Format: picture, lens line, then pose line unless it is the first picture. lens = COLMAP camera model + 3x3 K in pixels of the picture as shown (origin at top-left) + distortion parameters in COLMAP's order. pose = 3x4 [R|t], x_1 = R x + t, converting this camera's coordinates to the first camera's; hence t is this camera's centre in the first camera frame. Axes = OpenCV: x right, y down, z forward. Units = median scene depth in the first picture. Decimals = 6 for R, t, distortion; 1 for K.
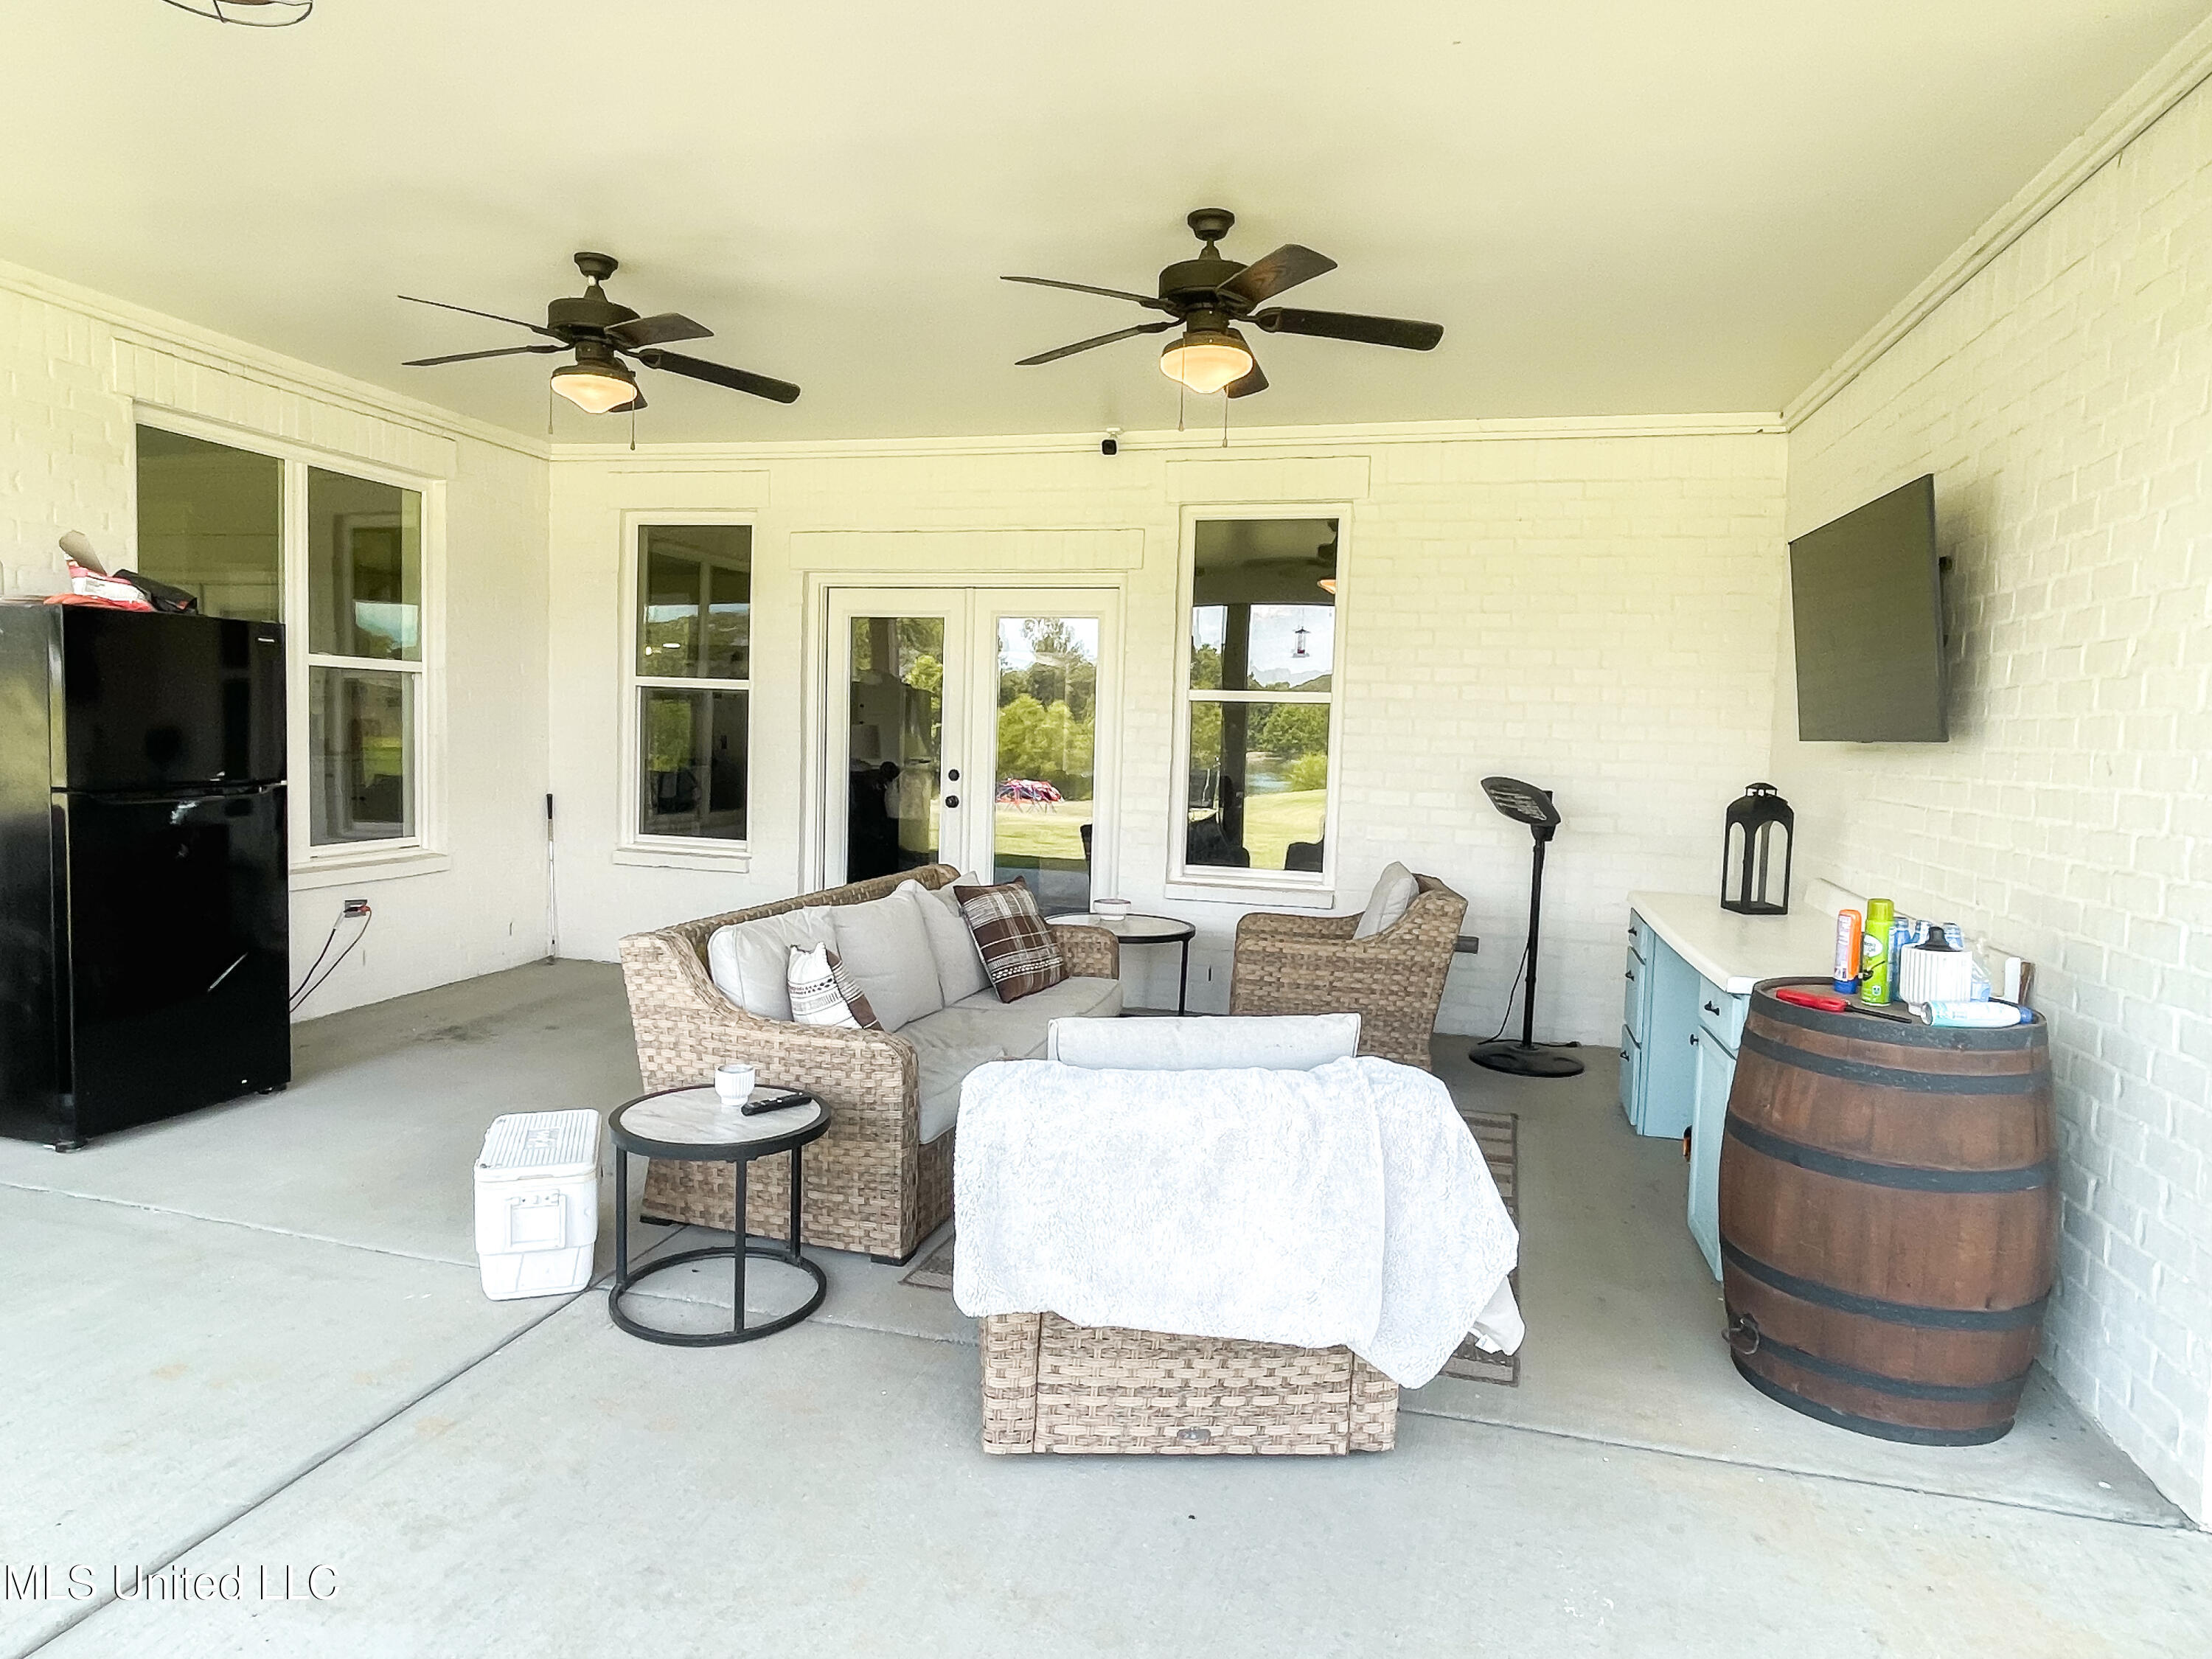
lens RADIAL K [[1306.5, 0, 1106.0], [0, 1306.5, 829.5], [0, 0, 1]] dist [0.001579, 0.000899]
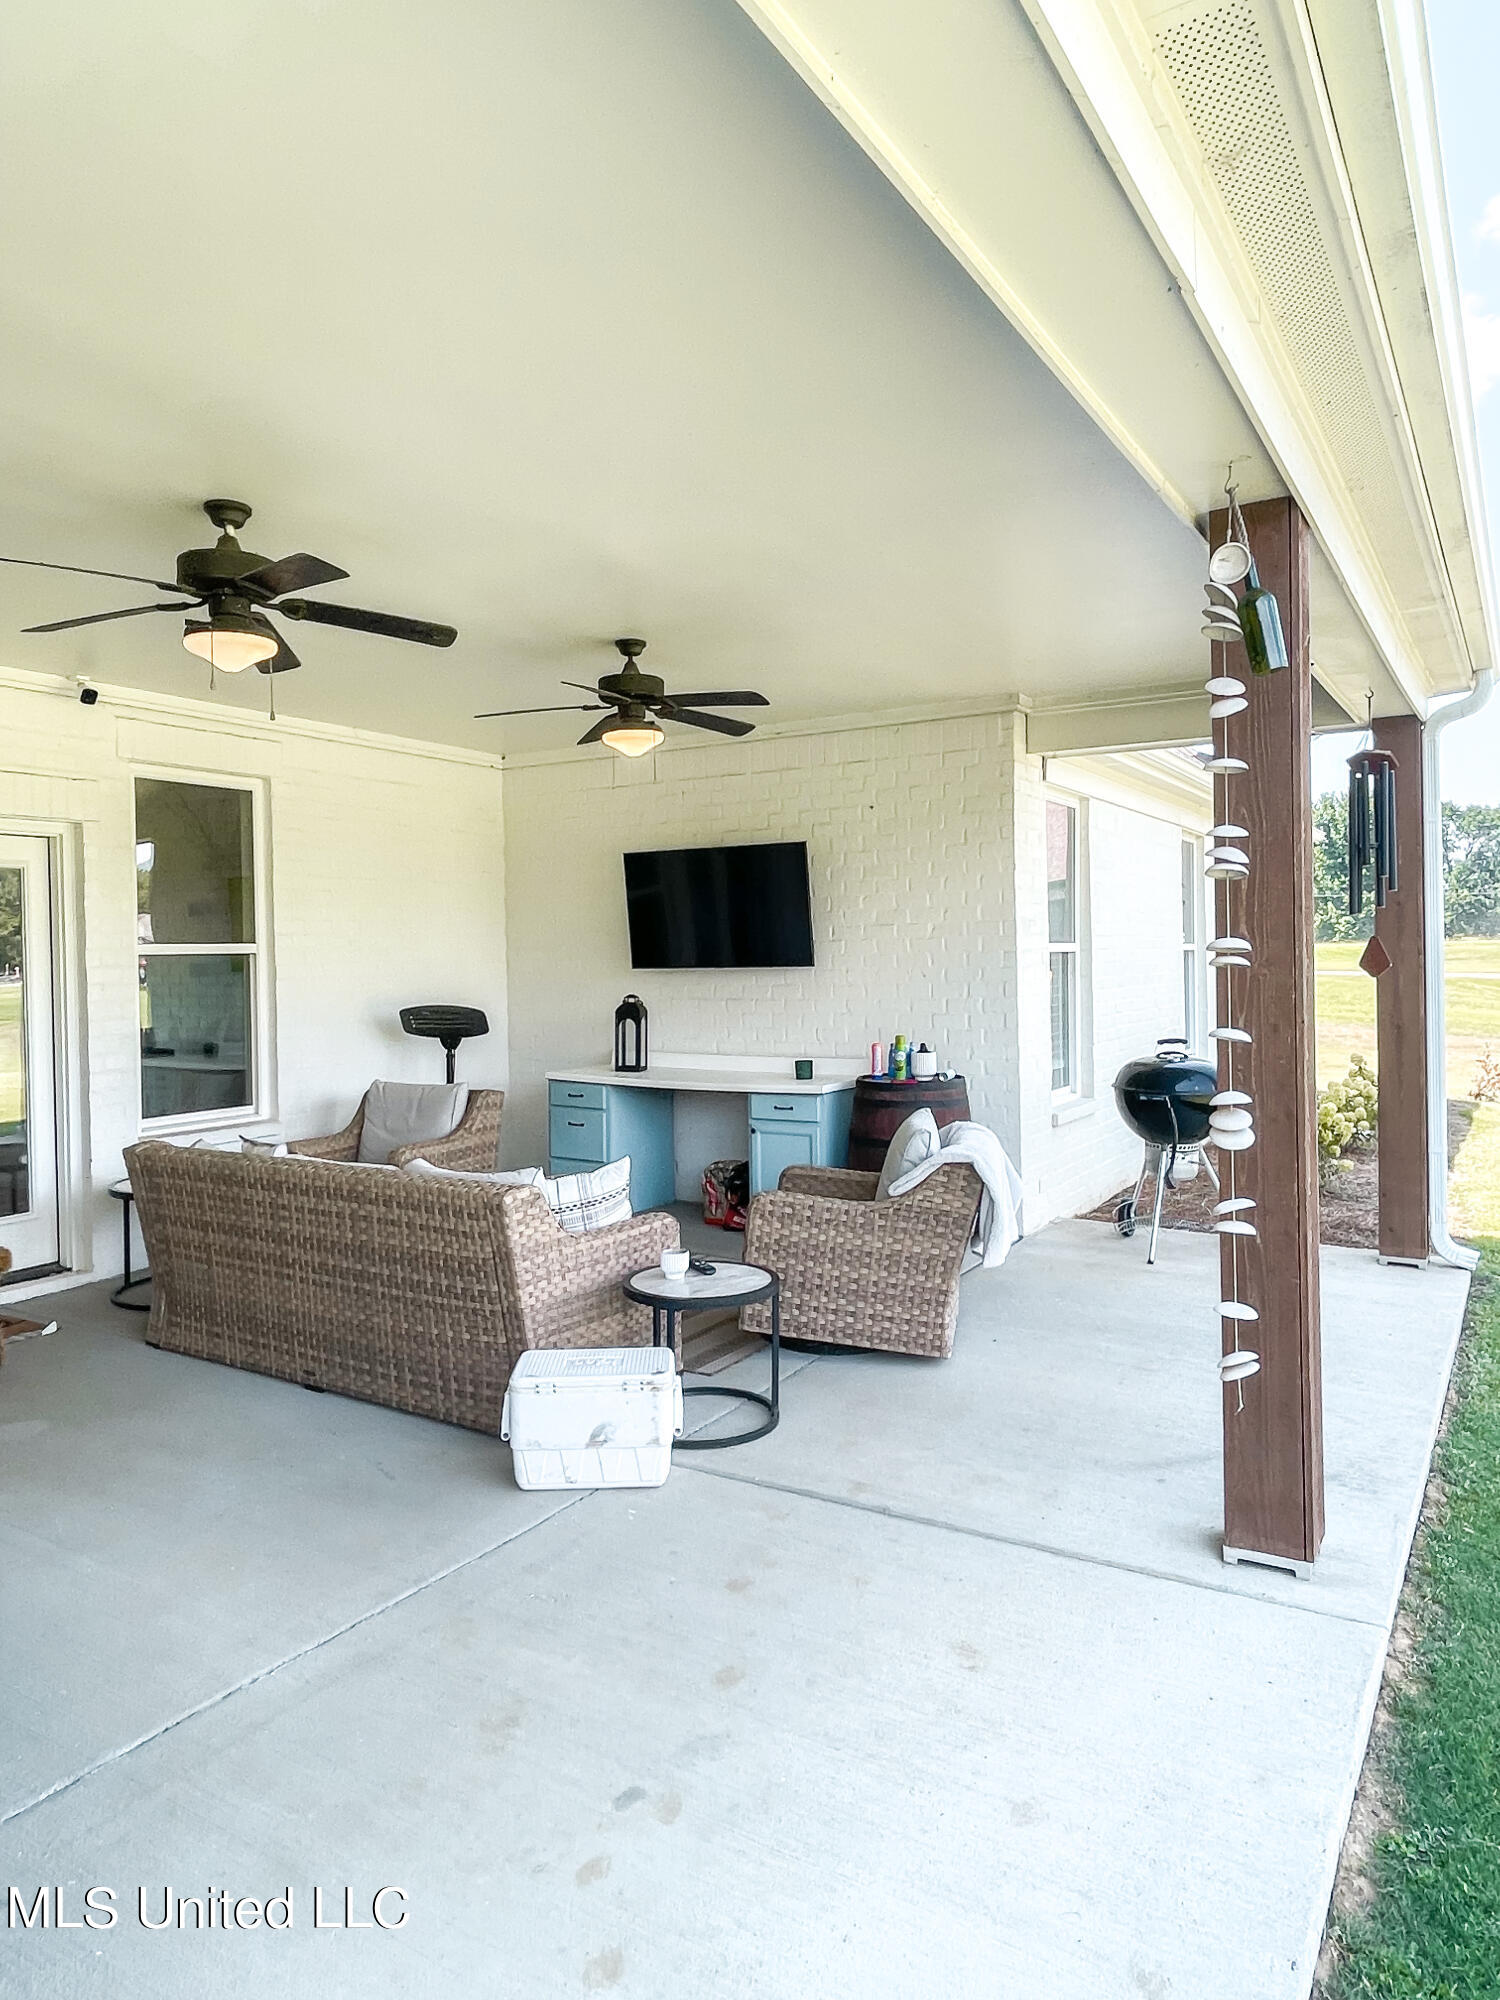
lens RADIAL K [[1280.7, 0, 750.0], [0, 1280.7, 1000.0], [0, 0, 1]] dist [-0.002429, -0.000501]
pose [[0.283027, -0.067474, 0.956735, -1.240322], [0.098380, 0.994303, 0.041021, -0.096584], [-0.954053, 0.082513, 0.288053, 0.447879]]
